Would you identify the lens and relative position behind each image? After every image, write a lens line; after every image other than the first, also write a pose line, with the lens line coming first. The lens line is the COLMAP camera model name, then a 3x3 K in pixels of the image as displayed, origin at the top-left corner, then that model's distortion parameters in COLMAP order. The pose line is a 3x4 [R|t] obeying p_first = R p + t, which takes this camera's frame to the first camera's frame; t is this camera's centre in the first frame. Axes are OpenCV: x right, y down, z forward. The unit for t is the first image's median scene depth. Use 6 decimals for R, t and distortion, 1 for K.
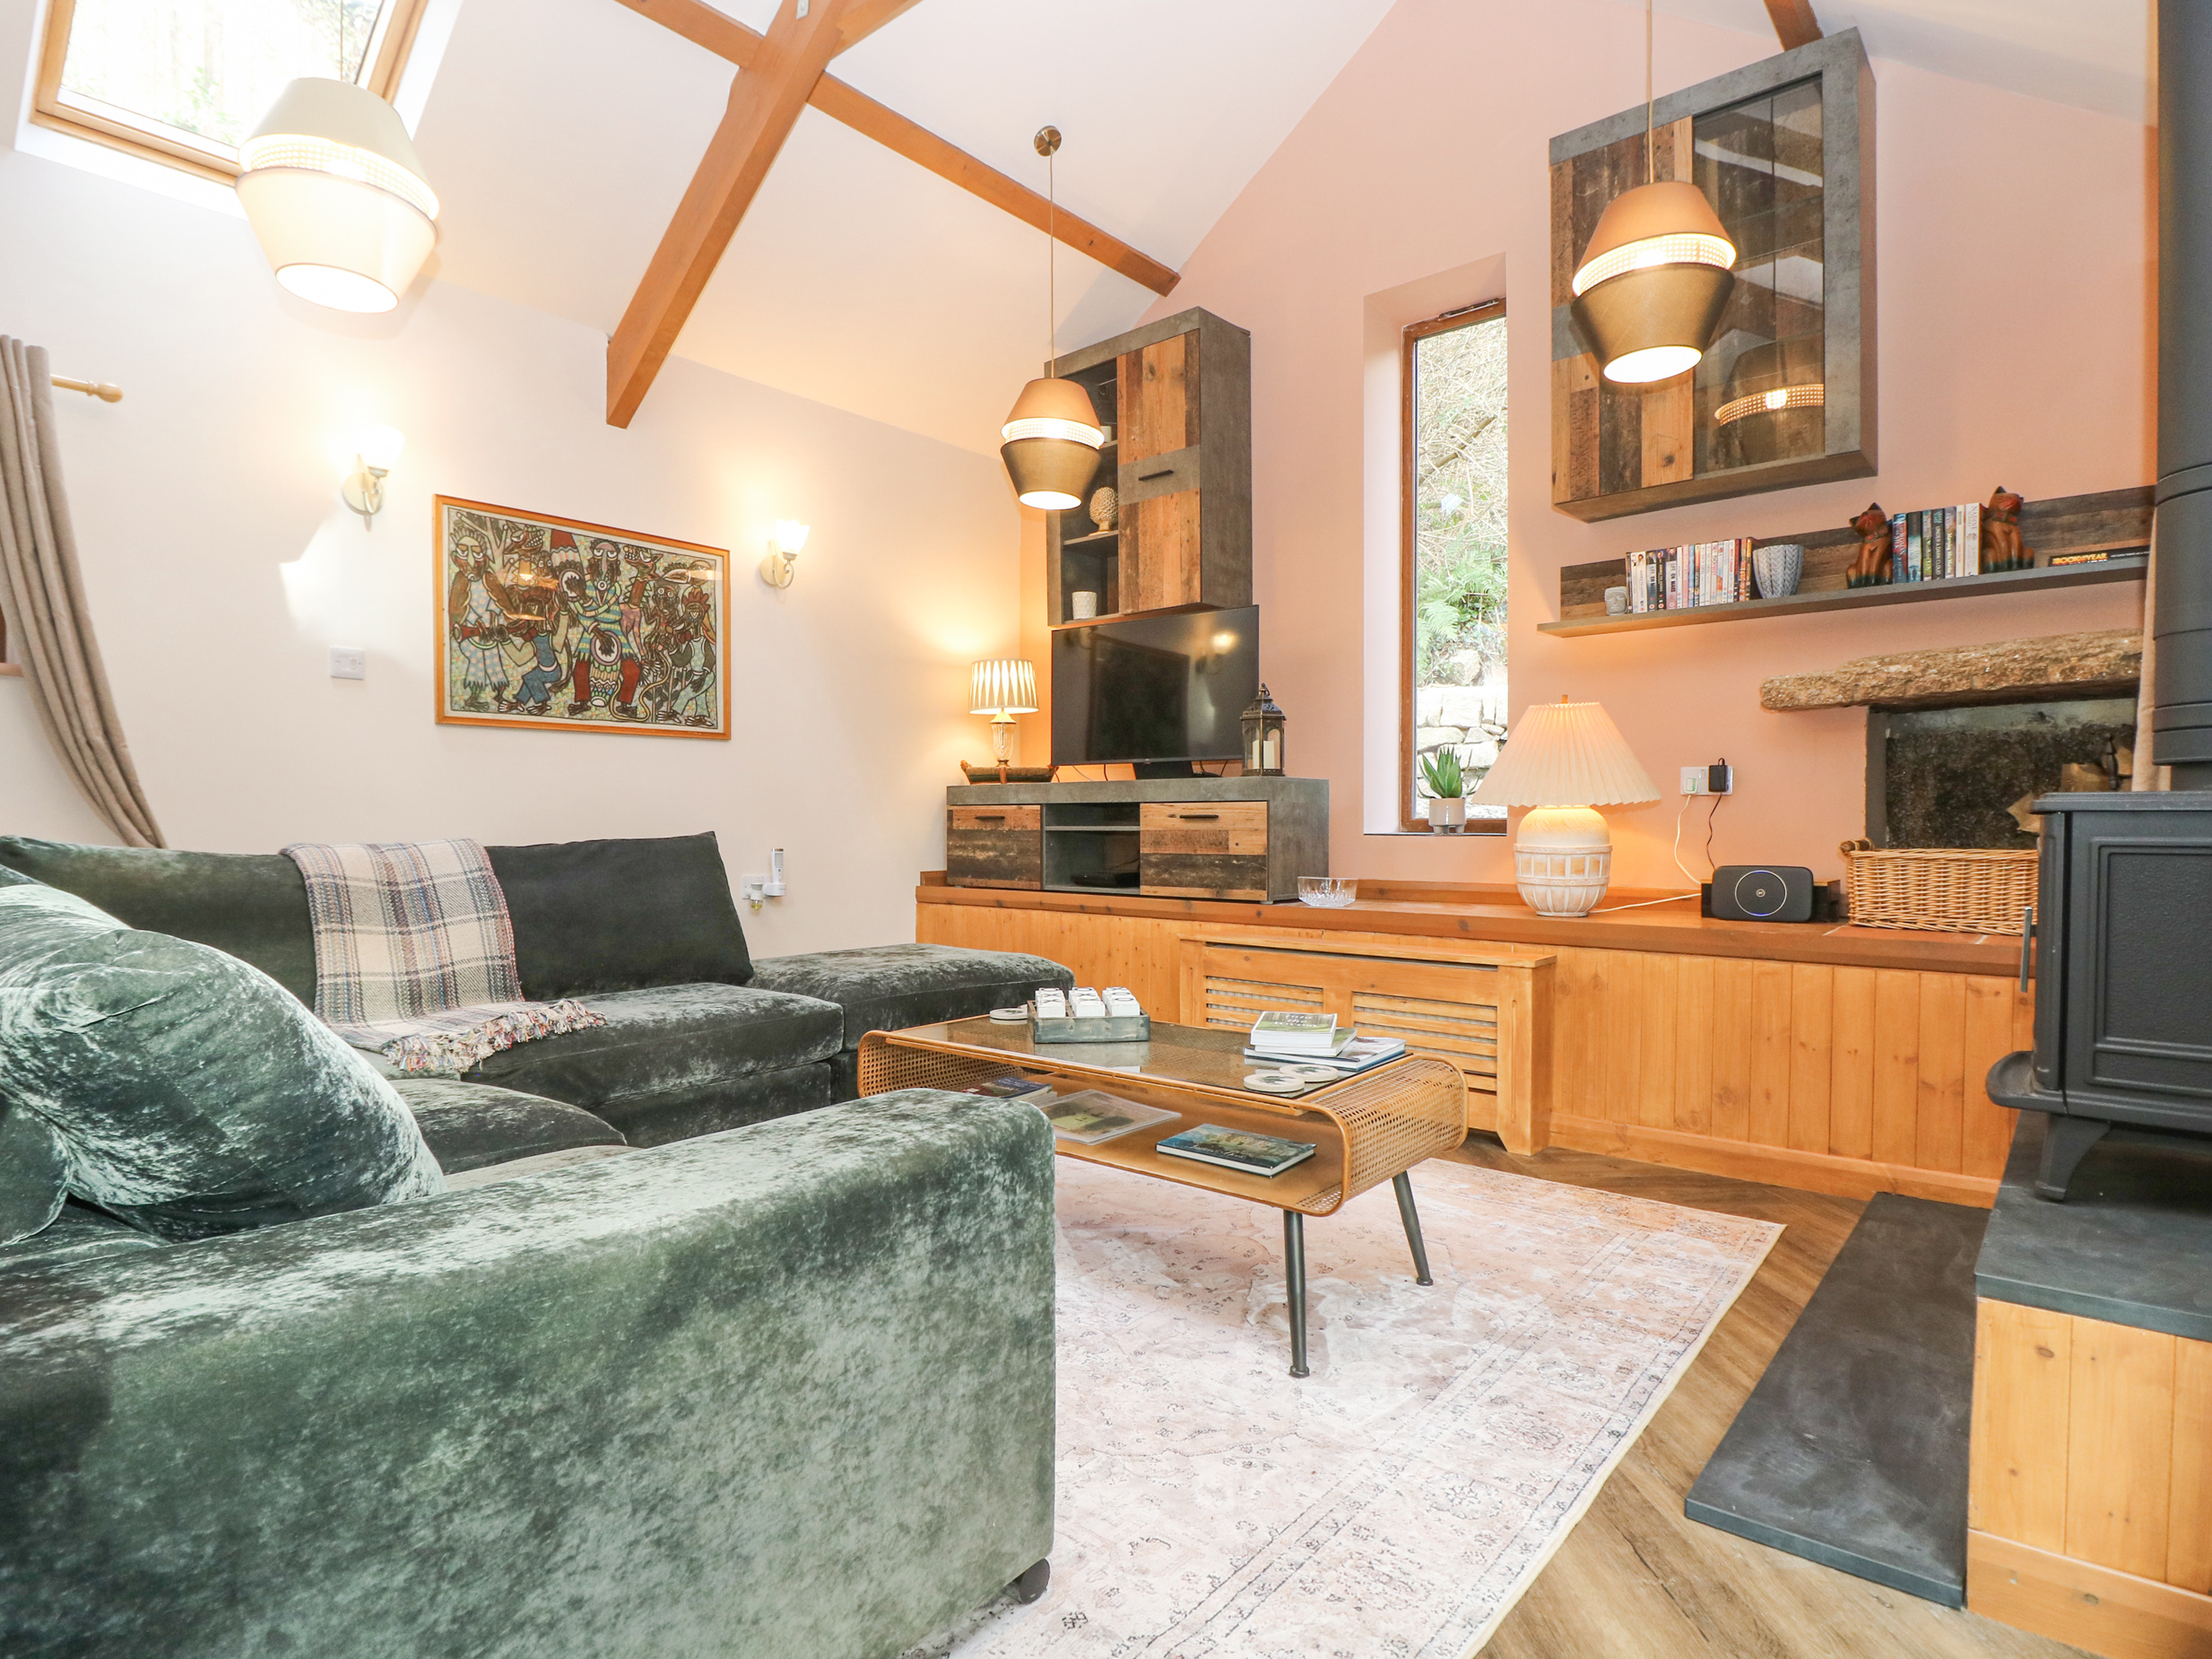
lens RADIAL K [[1185.0, 0, 1116.4], [0, 1185.0, 842.6], [0, 0, 1]] dist [0.002795, -0.013030]
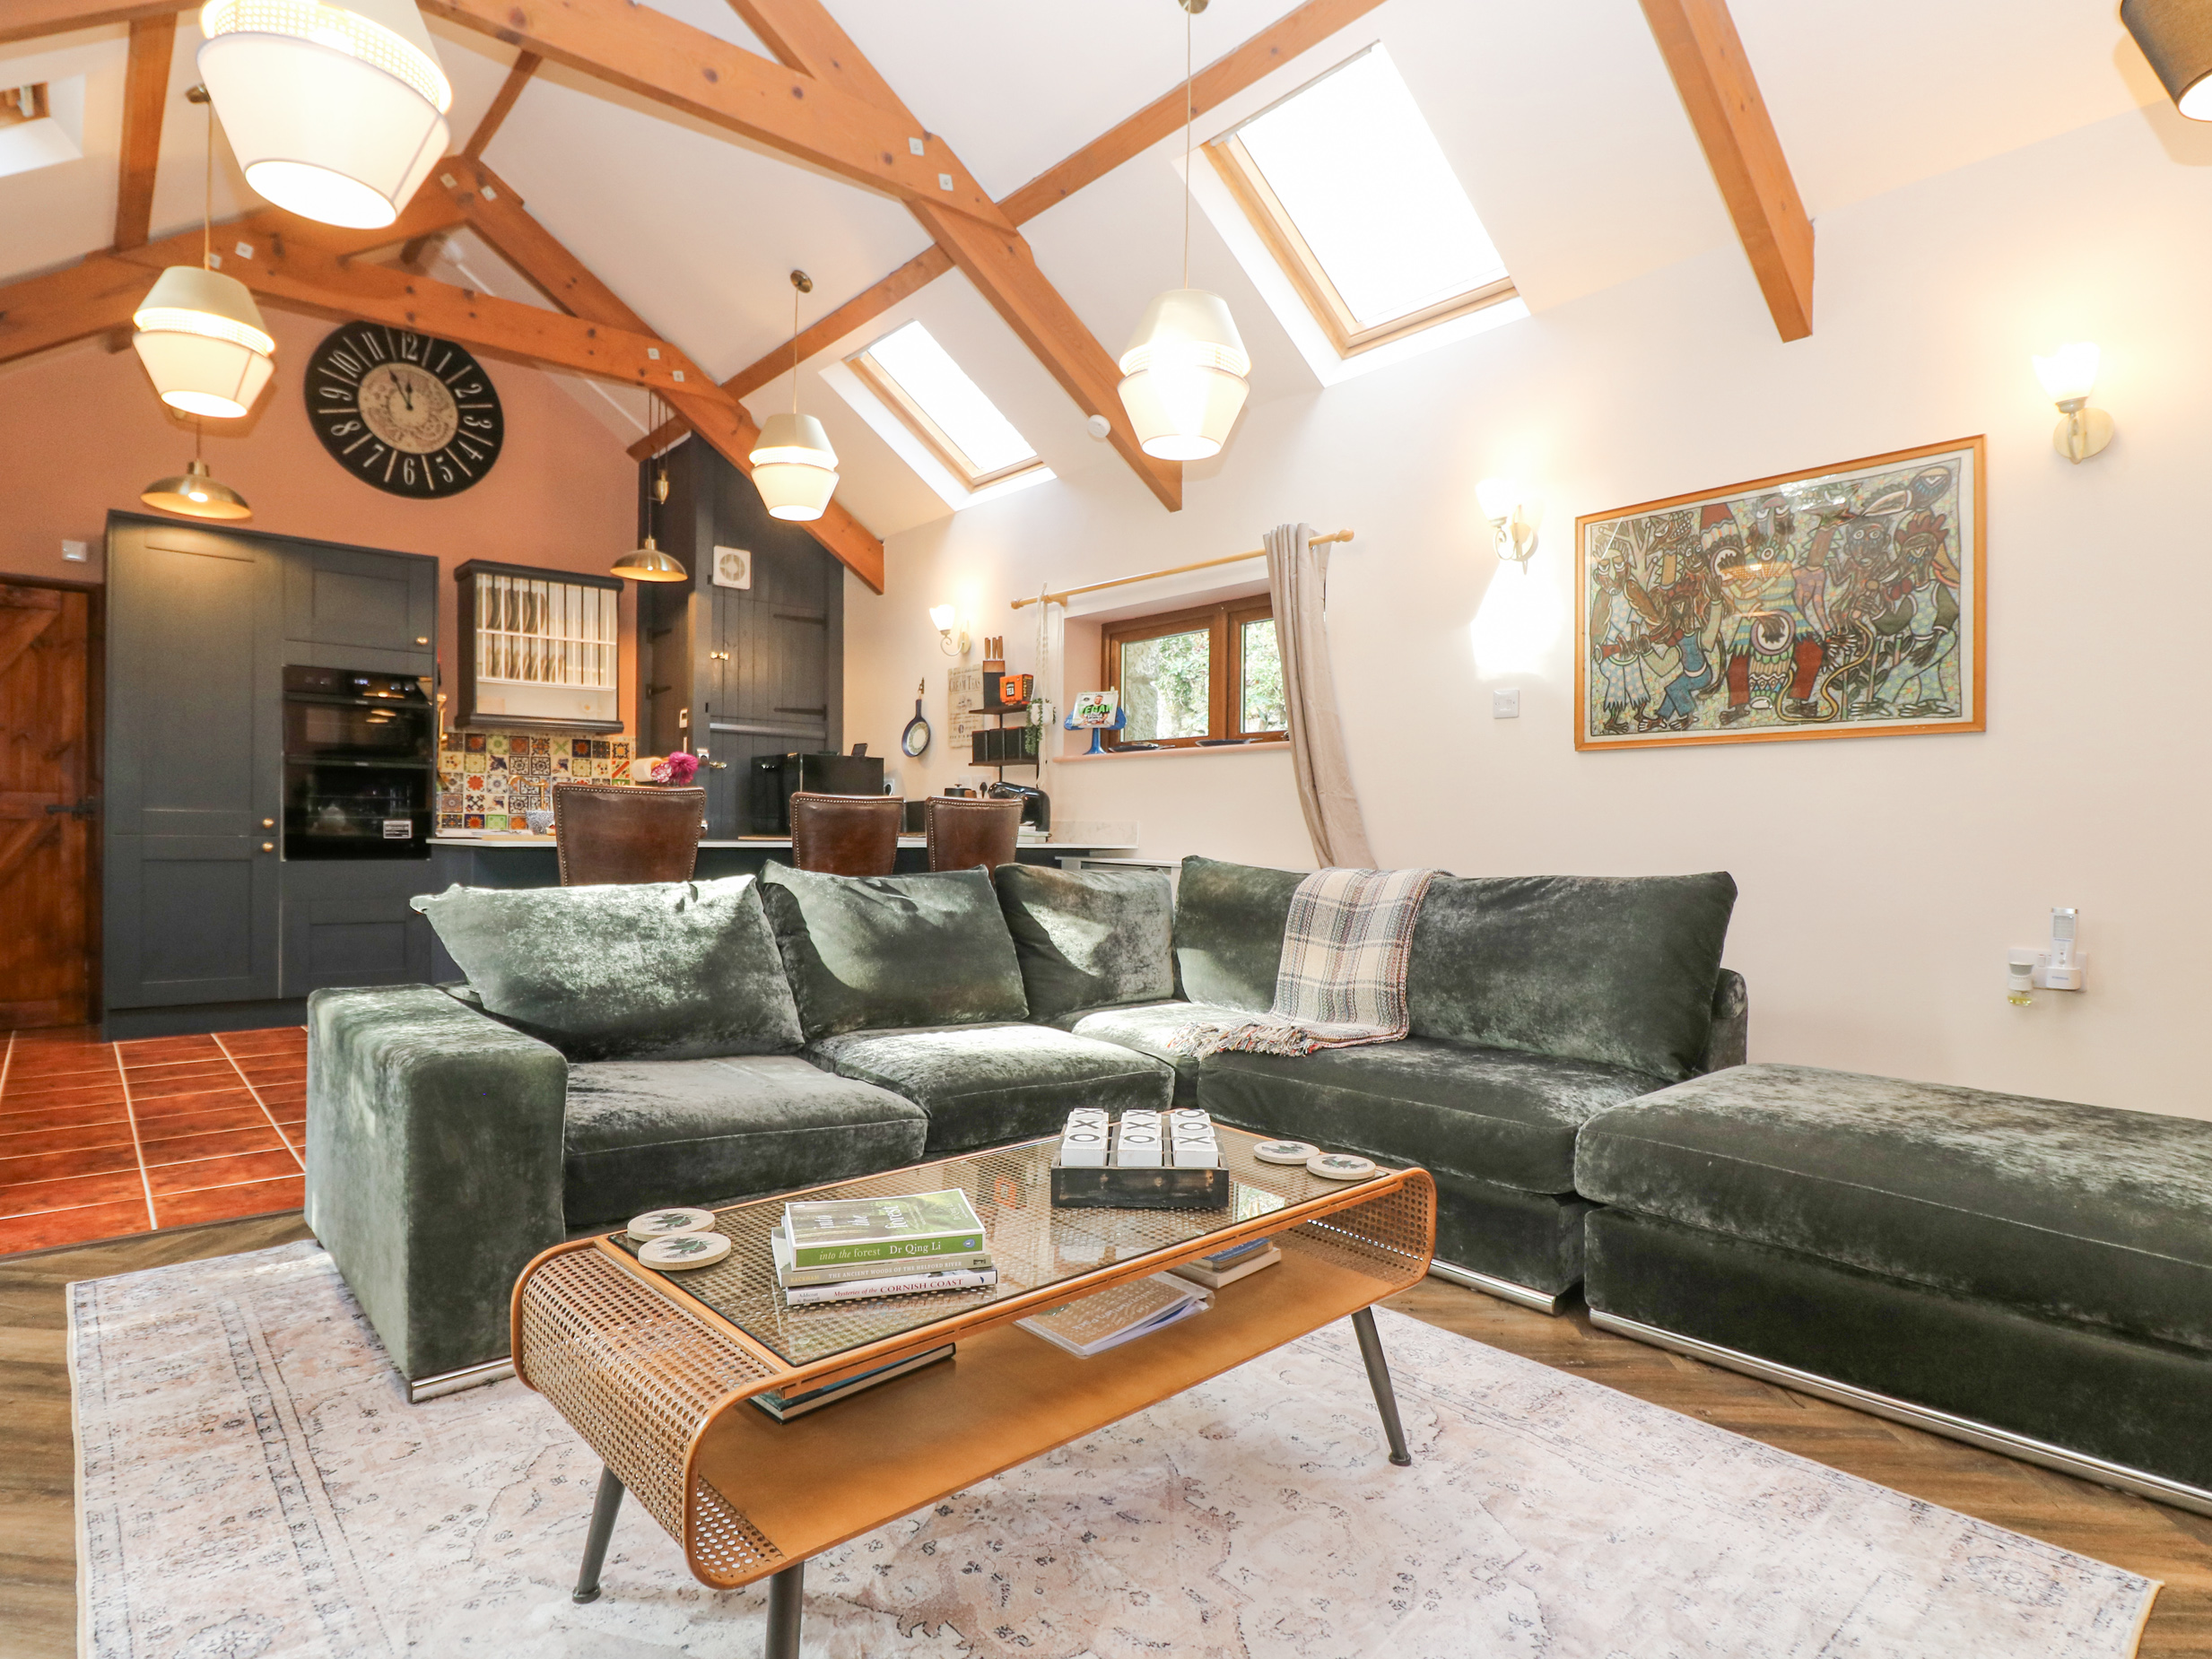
lens RADIAL K [[1160.4, 0, 1100.7], [0, 1160.4, 837.4], [0, 0, 1]] dist [0.003217, -0.011040]
pose [[-0.146891, 0.006454, -0.989132, 0.414947], [-0.023826, 0.999666, 0.010061, -0.028786], [0.988866, 0.025044, -0.146688, 0.725583]]
